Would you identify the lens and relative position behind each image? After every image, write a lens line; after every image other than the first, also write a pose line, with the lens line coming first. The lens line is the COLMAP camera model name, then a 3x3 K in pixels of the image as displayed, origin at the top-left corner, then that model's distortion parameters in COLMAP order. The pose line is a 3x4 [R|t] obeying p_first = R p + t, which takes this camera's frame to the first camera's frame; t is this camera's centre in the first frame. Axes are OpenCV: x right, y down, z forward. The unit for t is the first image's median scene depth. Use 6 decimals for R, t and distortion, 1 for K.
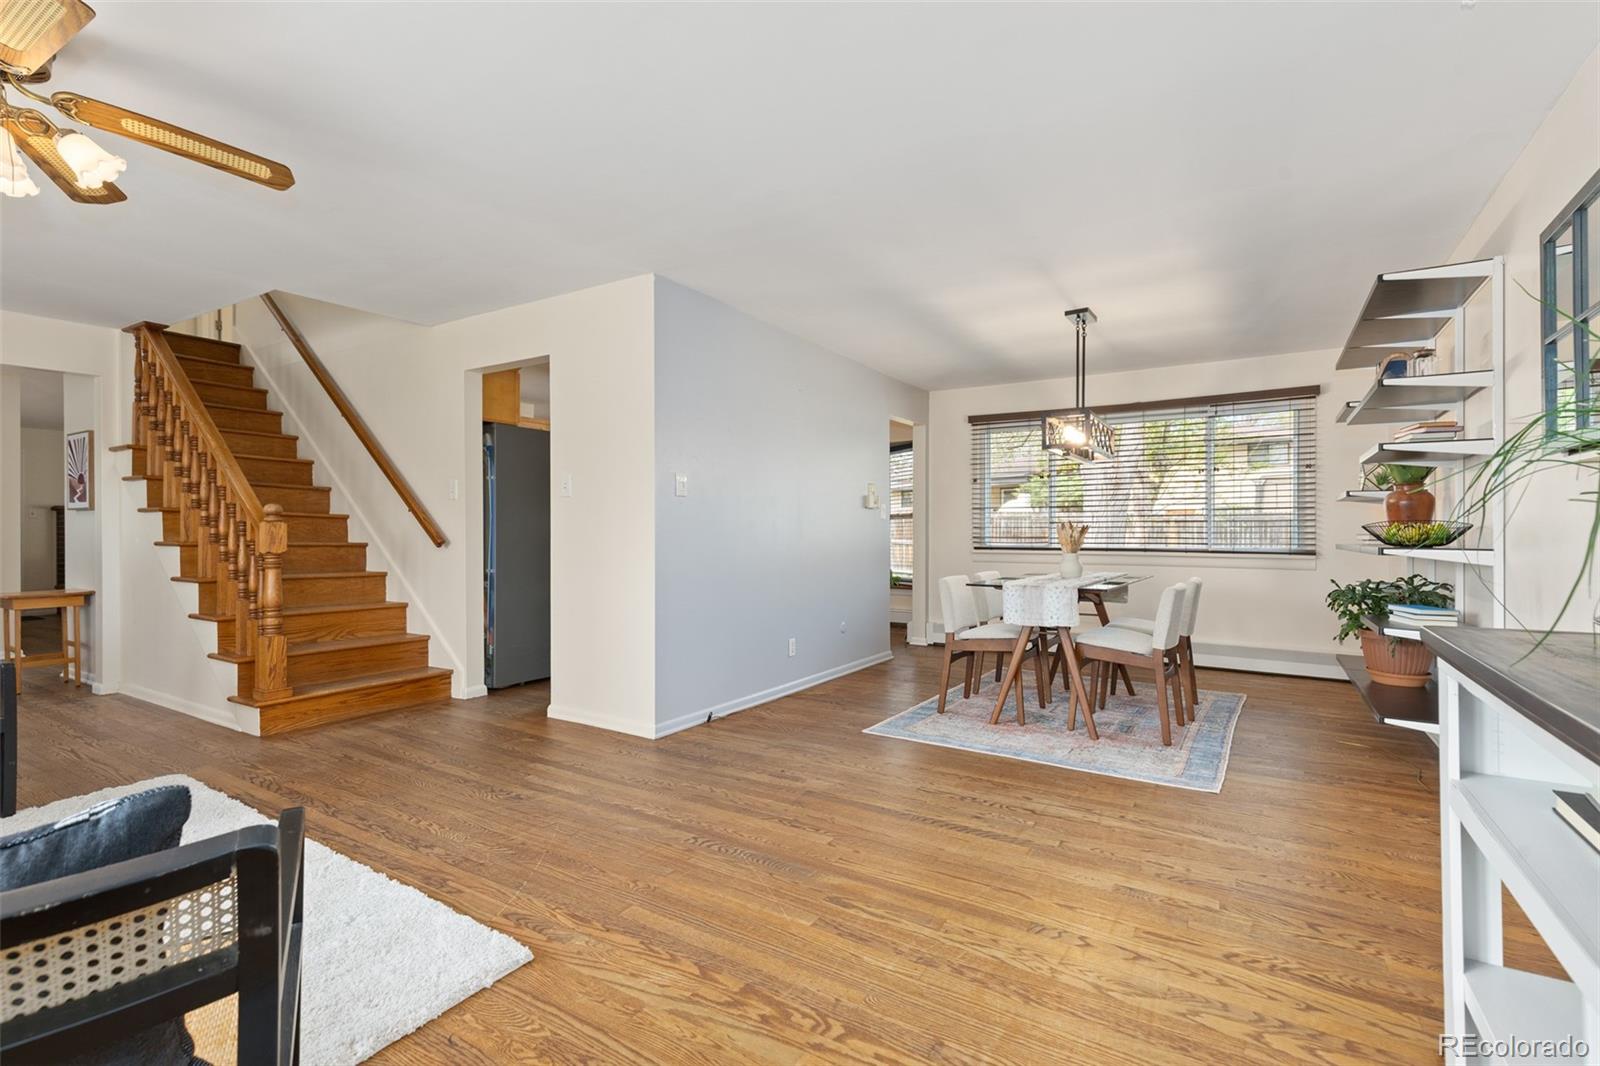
lens RADIAL K [[733.1, 0, 796.0], [0, 733.1, 533.0], [0, 0, 1]] dist [0.009966, -0.001023]
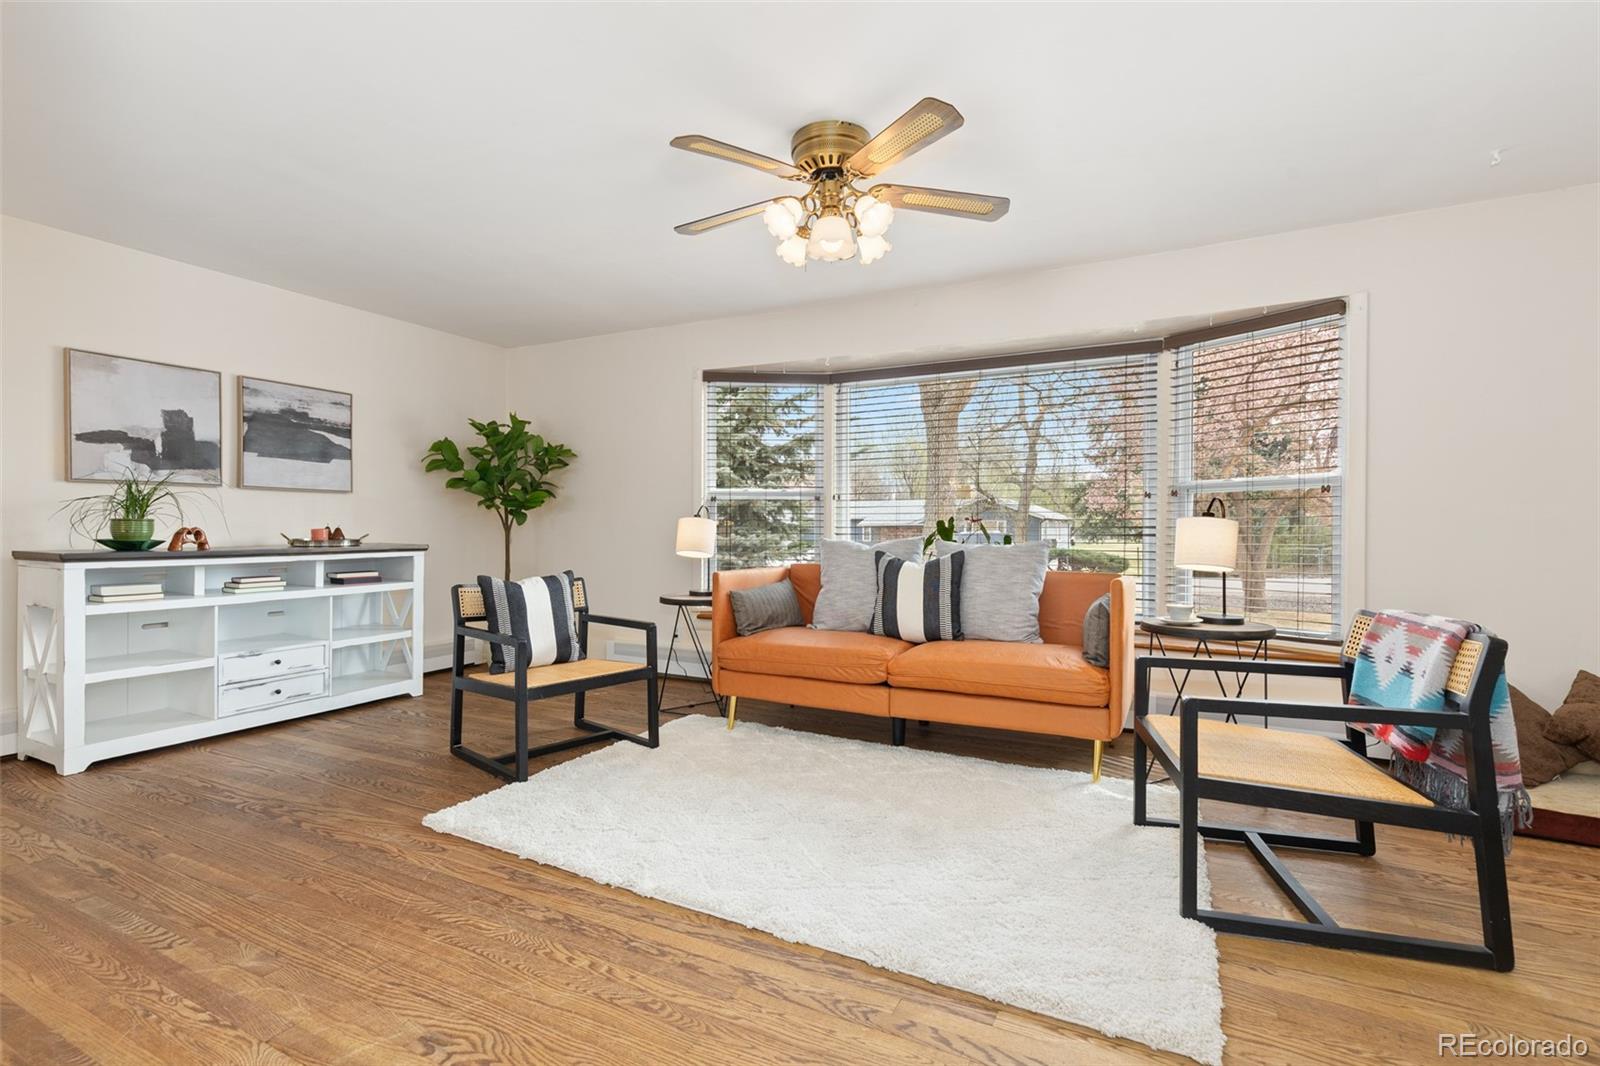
lens RADIAL K [[733.1, 0, 792.4], [0, 733.1, 536.1], [0, 0, 1]] dist [0.009966, -0.001023]
pose [[-0.996469, 0.003928, -0.083874, -0.592789], [0.002234, 0.999792, 0.020290, 0.008610], [0.083936, 0.020031, -0.996270, 1.536089]]
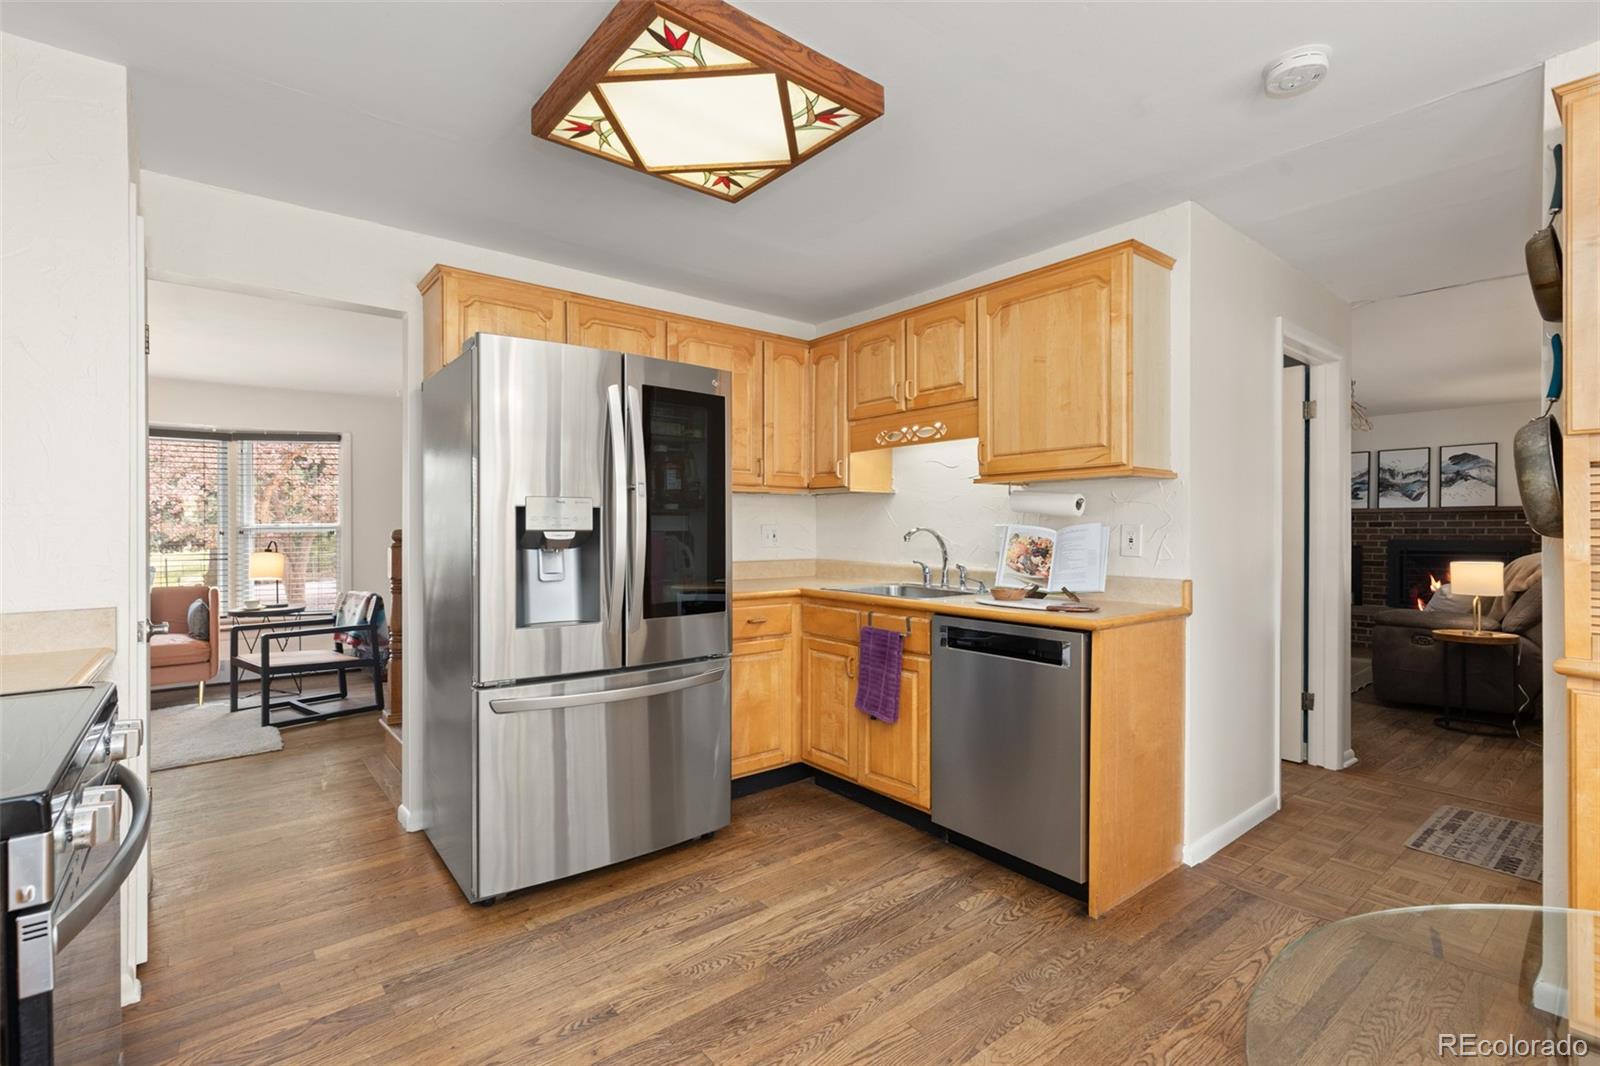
lens RADIAL K [[733.1, 0, 786.8], [0, 733.1, 533.1], [0, 0, 1]] dist [0.009966, -0.001023]
pose [[-0.329023, 0.006244, -0.944301, 0.077428], [-0.000435, 0.999977, 0.006764, -0.053849], [0.944322, 0.002636, -0.329013, 2.426499]]
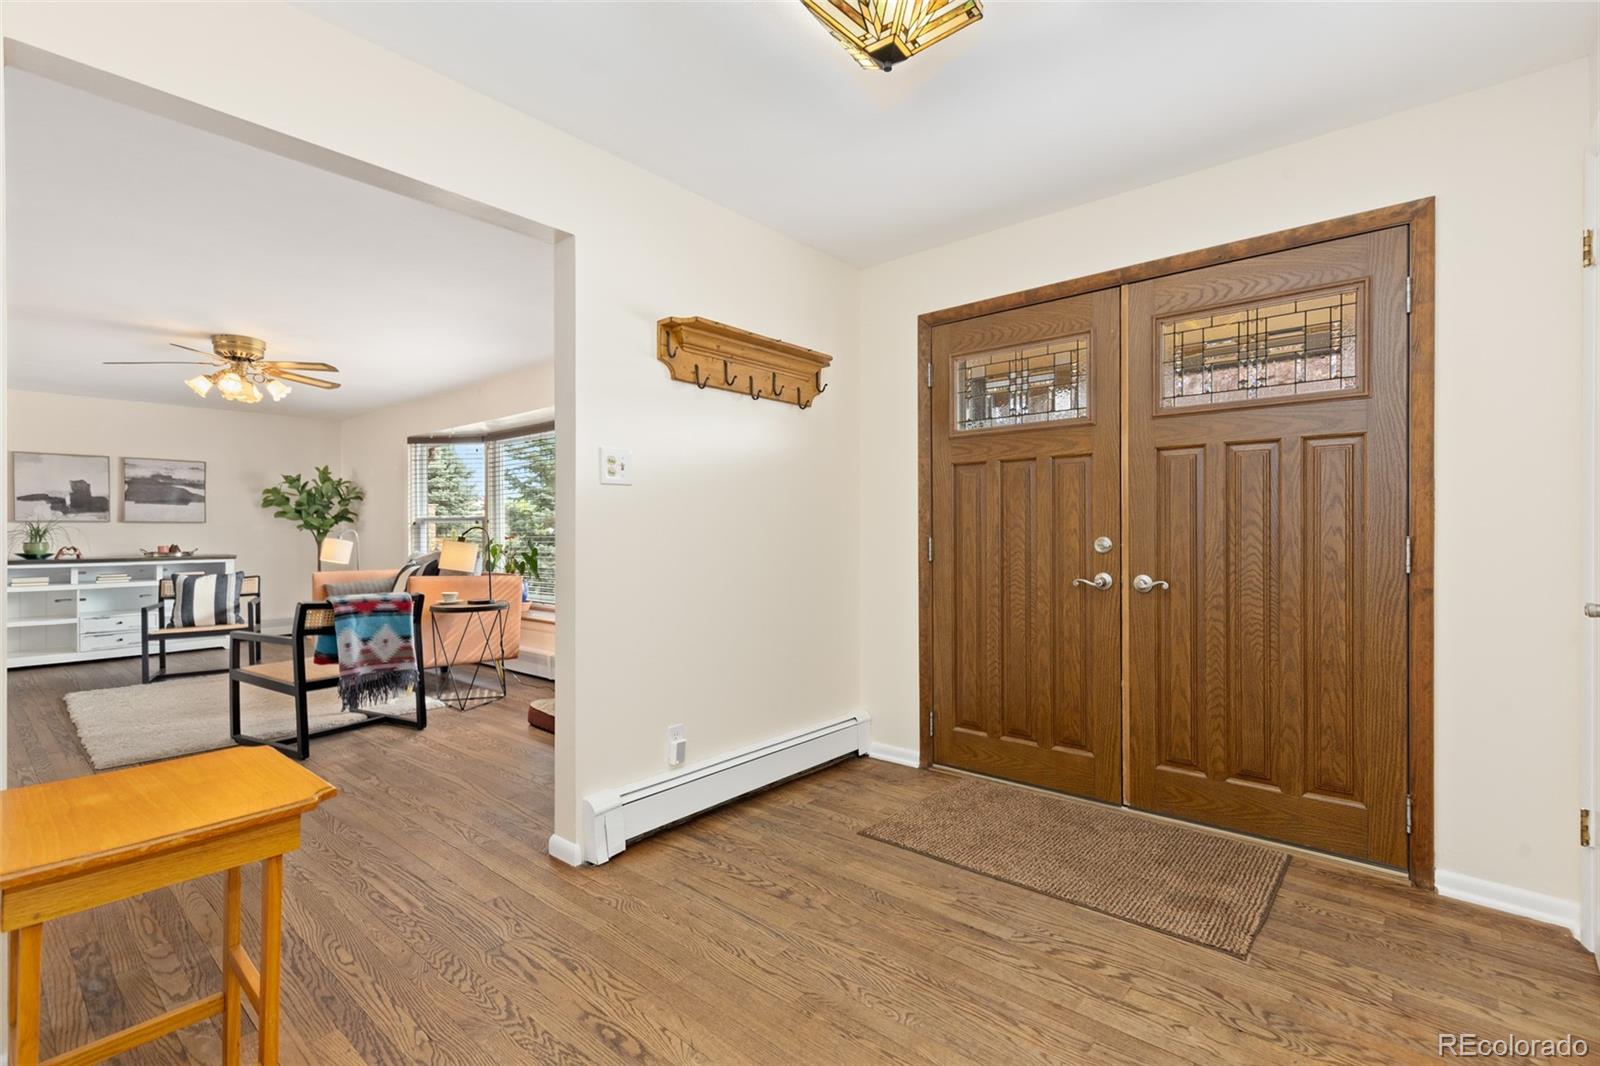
lens RADIAL K [[733.1, 0, 796.5], [0, 733.1, 532.1], [0, 0, 1]] dist [0.009966, -0.001023]
pose [[-0.987512, 0.010122, 0.157218, -2.226083], [0.011480, 0.999904, 0.007734, -0.017867], [-0.157125, 0.009443, -0.987534, 2.095396]]
